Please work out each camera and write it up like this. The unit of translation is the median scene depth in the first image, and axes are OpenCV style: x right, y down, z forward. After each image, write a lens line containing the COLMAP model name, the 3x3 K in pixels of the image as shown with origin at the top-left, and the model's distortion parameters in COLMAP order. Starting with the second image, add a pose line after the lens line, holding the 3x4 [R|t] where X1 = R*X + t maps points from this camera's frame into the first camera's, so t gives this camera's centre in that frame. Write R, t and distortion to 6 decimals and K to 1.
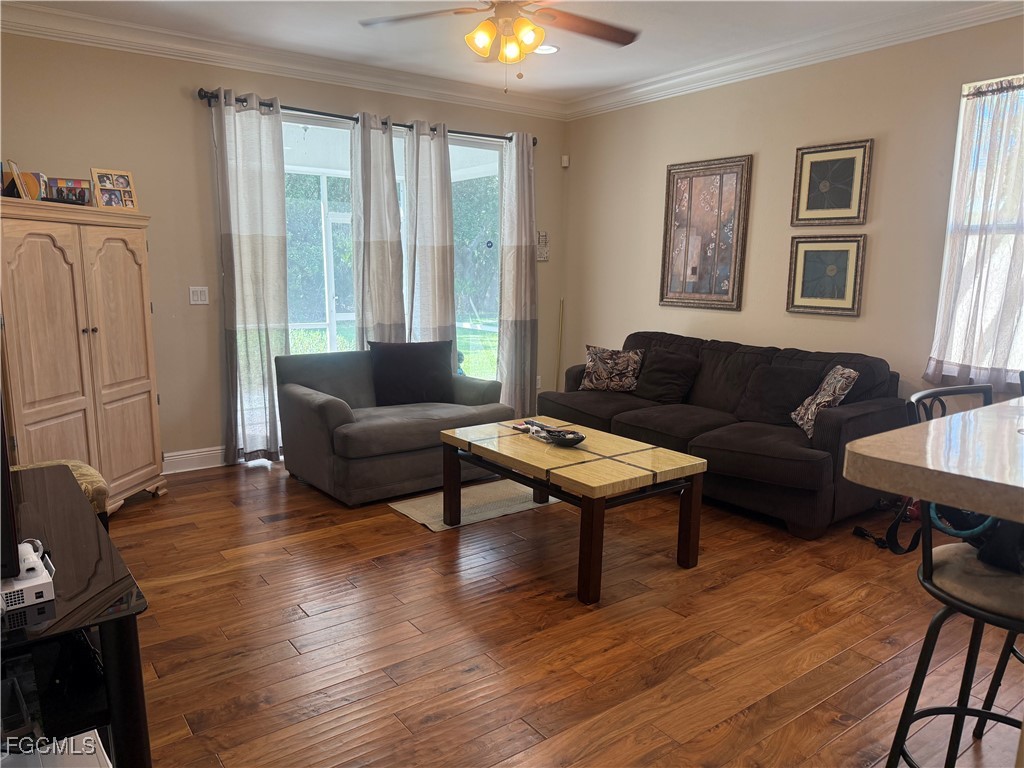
lens RADIAL K [[714.3, 0, 516.7], [0, 714.3, 406.9], [0, 0, 1]] dist [0.027636, -0.031248]
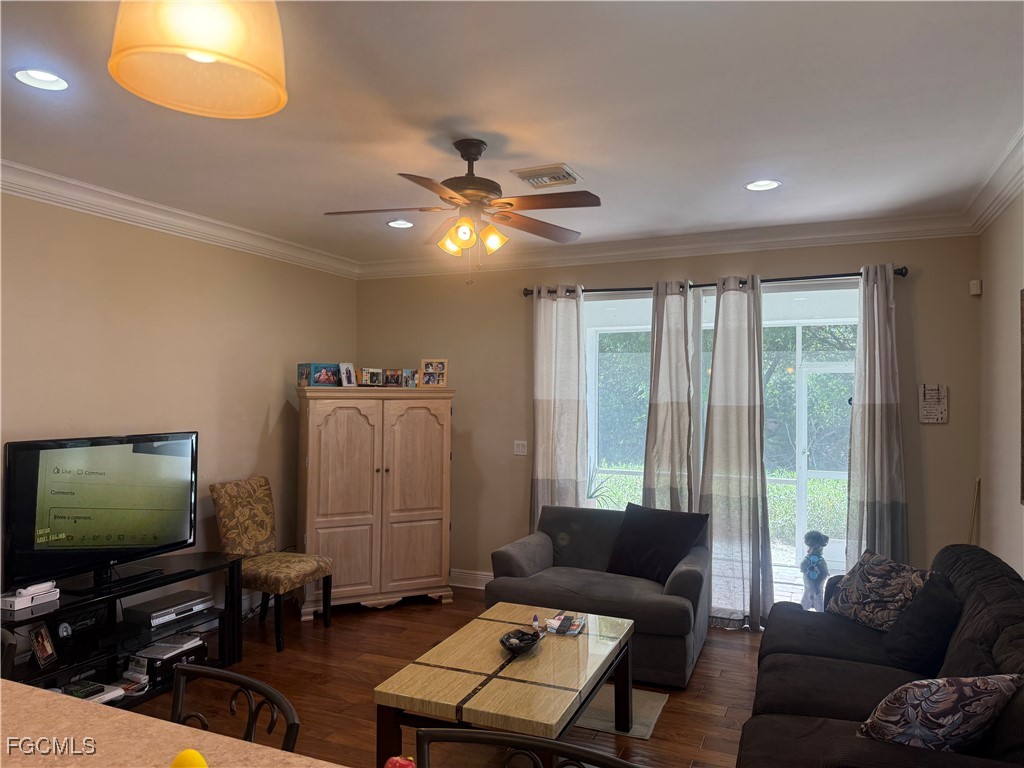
lens RADIAL K [[714.3, 0, 516.4], [0, 714.3, 380.0], [0, 0, 1]] dist [0.027636, -0.031248]
pose [[0.492353, -0.022224, -0.870112, 0.758122], [-0.167792, 0.978499, -0.119937, -0.148701], [0.854069, 0.205049, 0.478038, 0.476153]]
